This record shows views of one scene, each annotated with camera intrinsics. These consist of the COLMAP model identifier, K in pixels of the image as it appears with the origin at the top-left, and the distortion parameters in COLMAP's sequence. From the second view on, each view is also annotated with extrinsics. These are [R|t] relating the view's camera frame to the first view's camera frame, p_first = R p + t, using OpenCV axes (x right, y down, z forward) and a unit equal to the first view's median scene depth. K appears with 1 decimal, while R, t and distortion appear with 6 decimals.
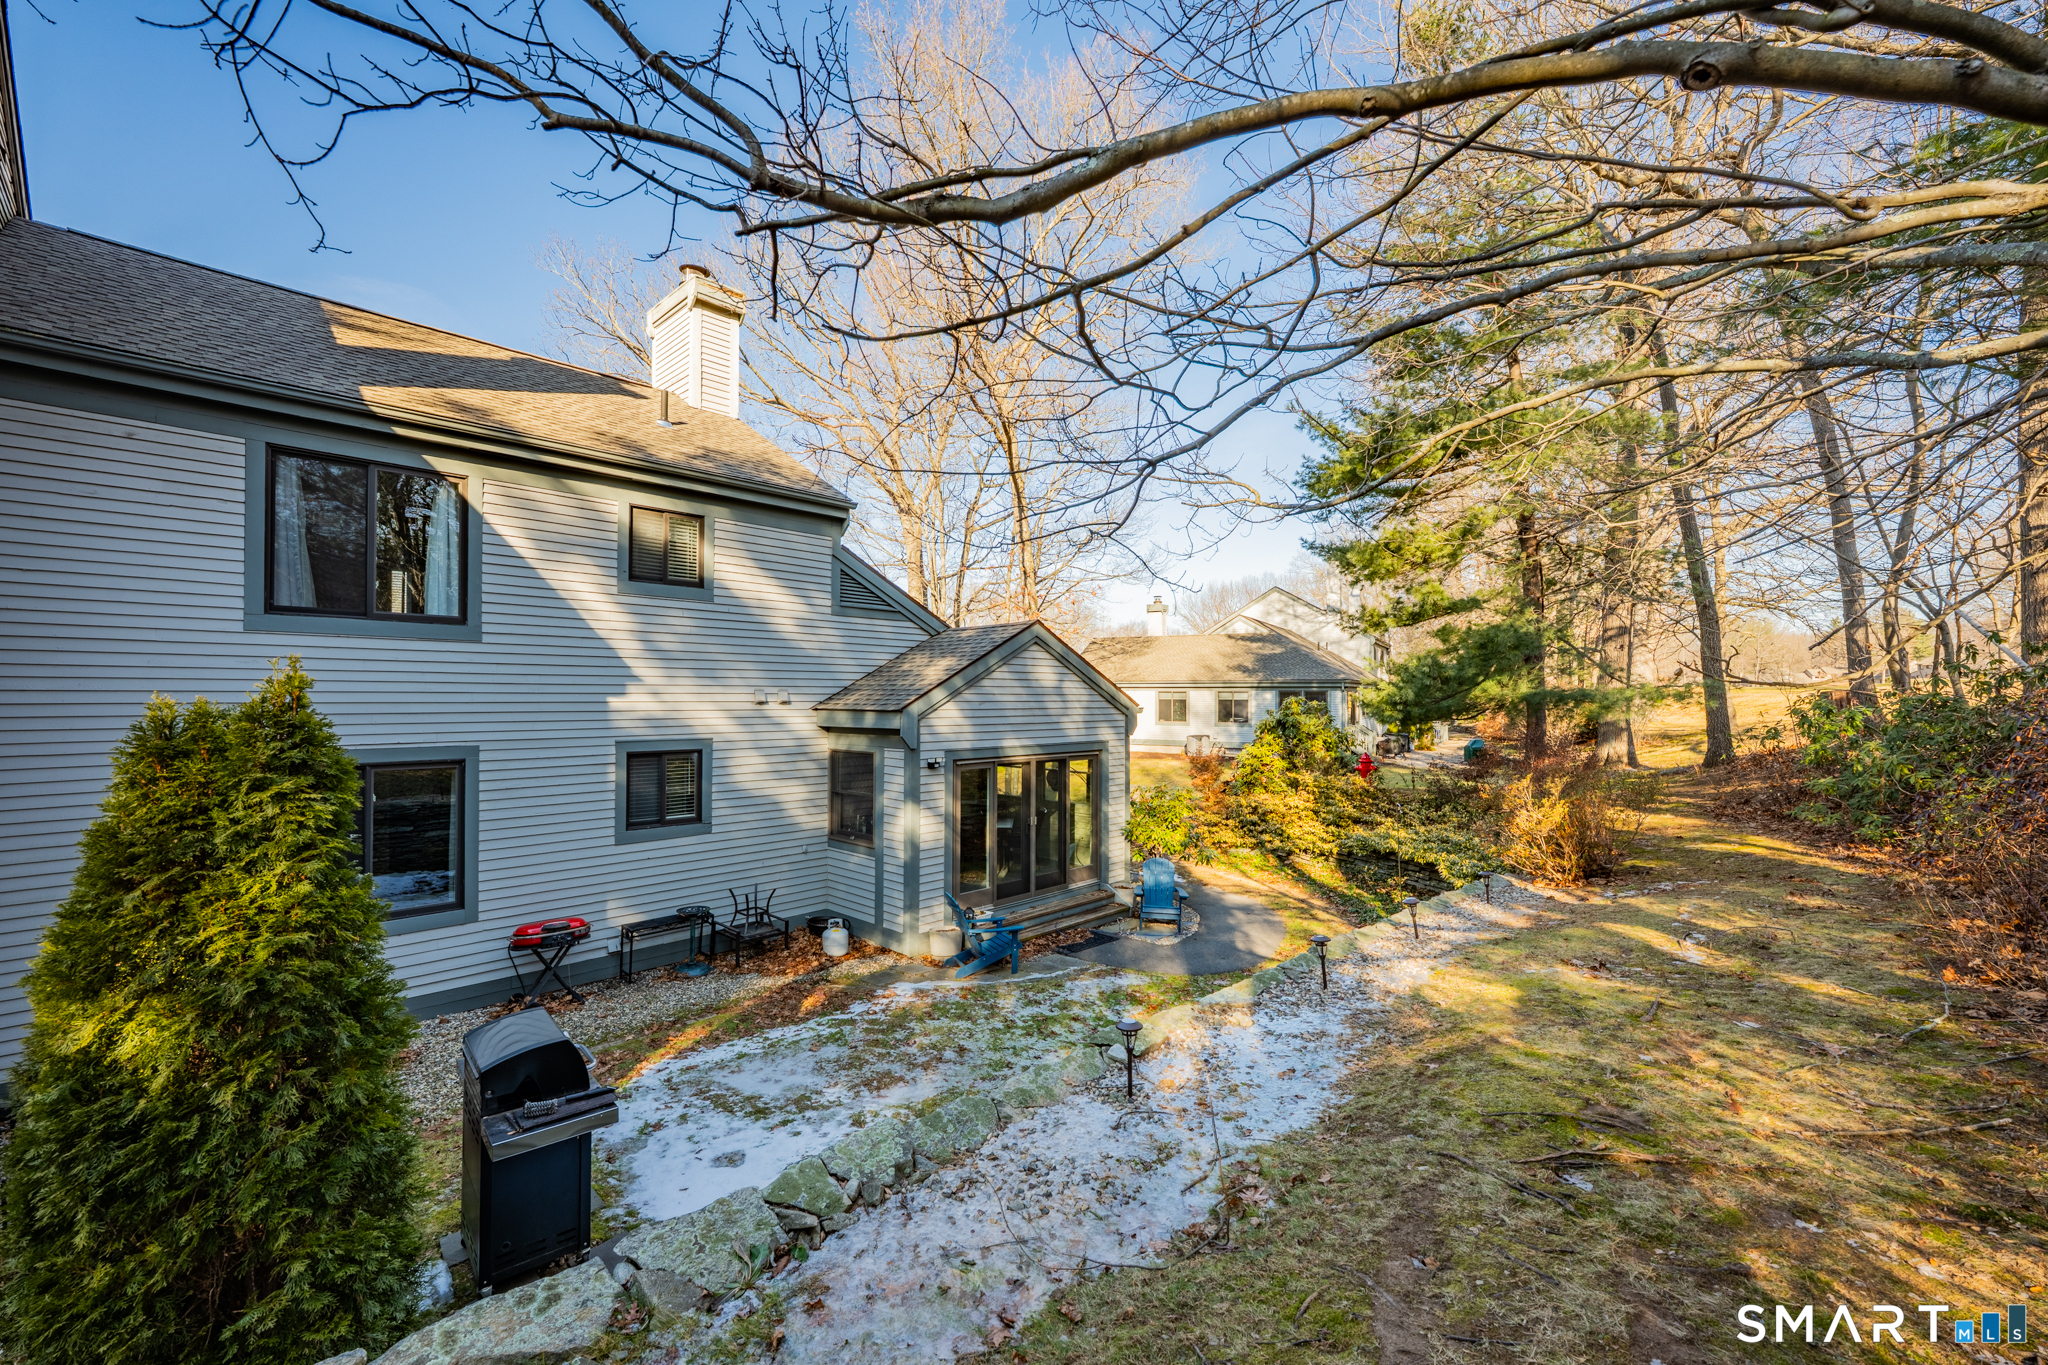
lens RADIAL K [[823.1, 0, 1008.4], [0, 823.1, 684.4], [0, 0, 1]] dist [-0.000217, -0.000264]
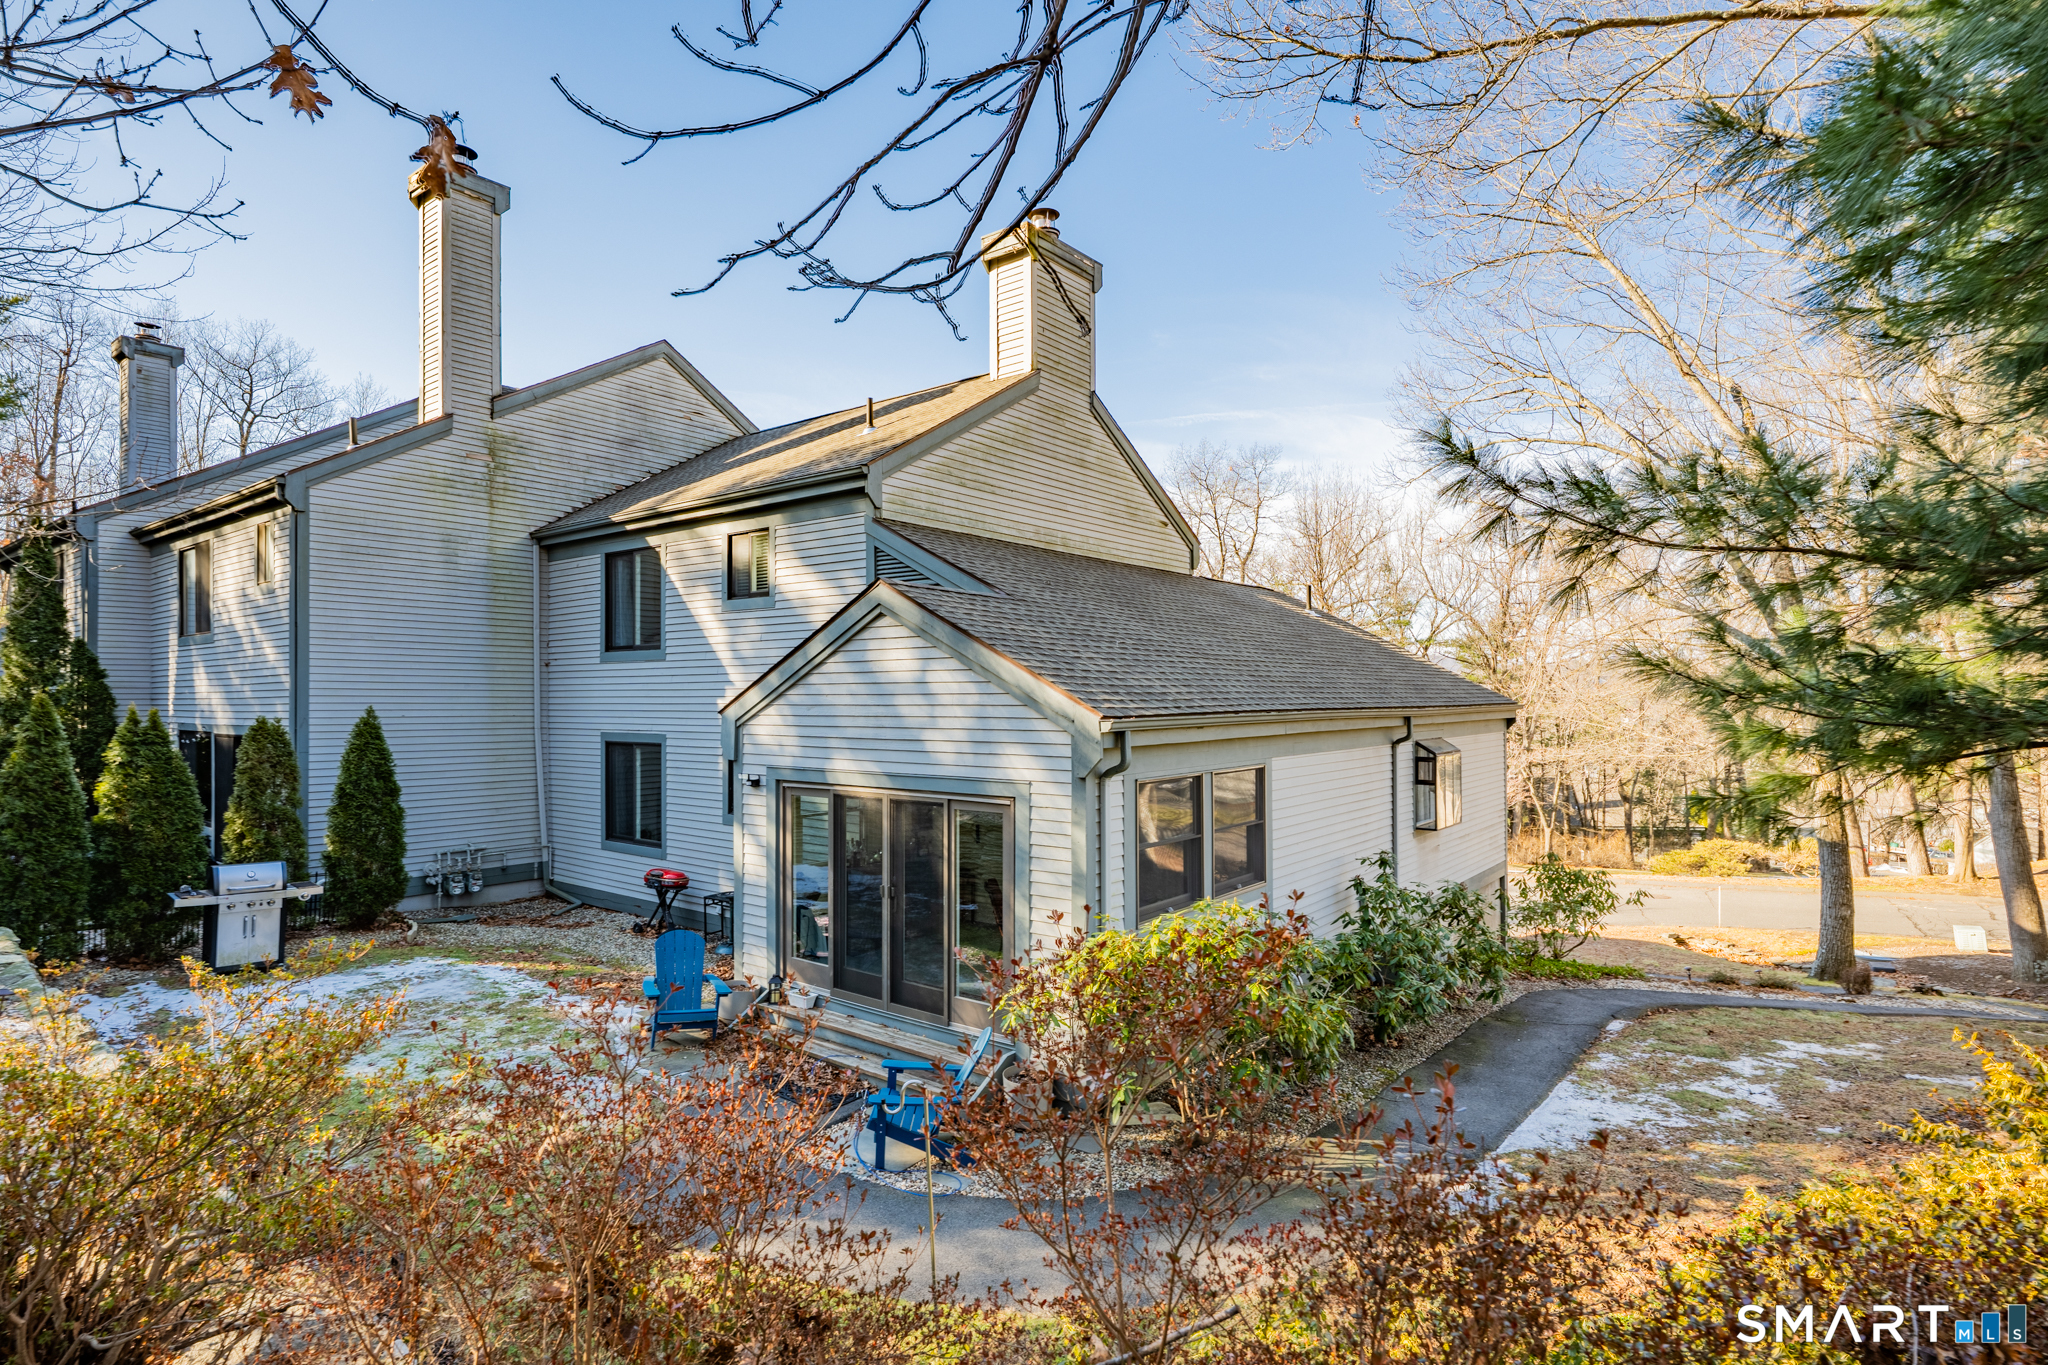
lens RADIAL K [[1008.5, 0, 1009.5], [0, 1008.5, 683.5], [0, 0, 1]] dist [-0.011077, -0.001656]
pose [[0.124335, -0.015250, -0.992123, 1.015153], [0.020689, 0.999704, -0.012774, 0.019404], [0.992025, -0.018938, 0.124614, 1.228419]]
